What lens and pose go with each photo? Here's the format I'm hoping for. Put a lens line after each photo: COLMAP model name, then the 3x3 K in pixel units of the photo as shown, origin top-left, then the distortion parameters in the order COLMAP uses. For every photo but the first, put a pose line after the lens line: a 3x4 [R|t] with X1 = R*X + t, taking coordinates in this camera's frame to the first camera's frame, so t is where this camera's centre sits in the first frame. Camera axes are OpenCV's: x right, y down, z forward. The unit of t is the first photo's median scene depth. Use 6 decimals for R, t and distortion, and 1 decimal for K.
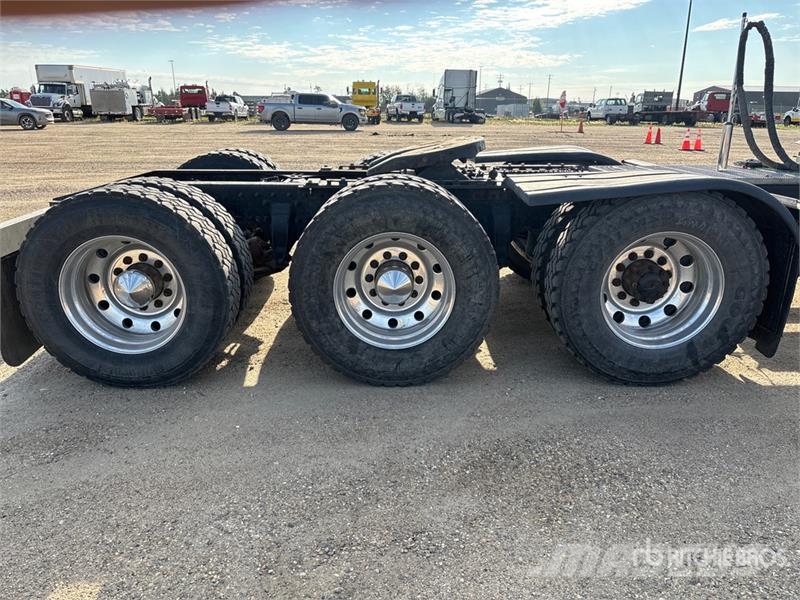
lens RADIAL K [[593.9, 0, 406.7], [0, 593.9, 282.0], [0, 0, 1]] dist [0.018669, -0.010720]
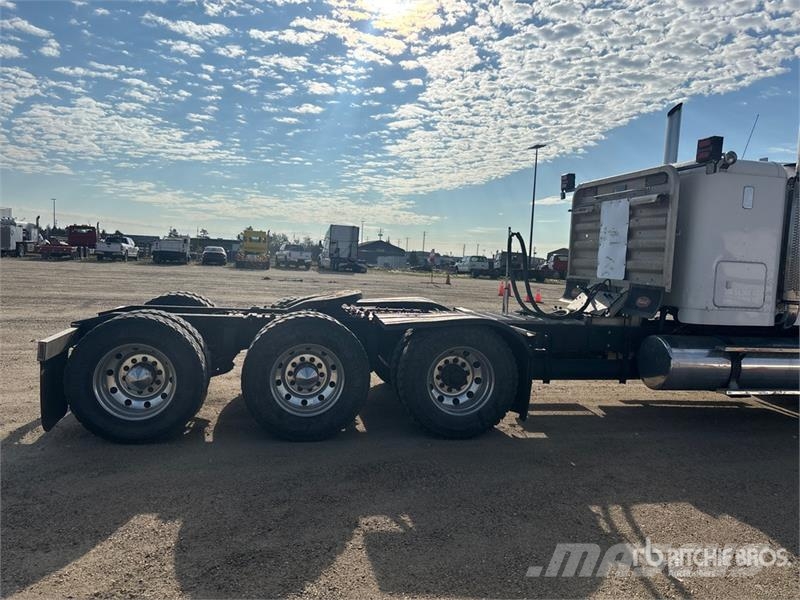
lens RADIAL K [[593.9, 0, 407.3], [0, 593.9, 303.8], [0, 0, 1]] dist [0.018669, -0.010720]
pose [[0.980496, 0.029227, 0.194354, -0.063117], [0.010574, 0.979605, -0.200657, 0.119021], [-0.196255, 0.198798, 0.960189, -0.581446]]
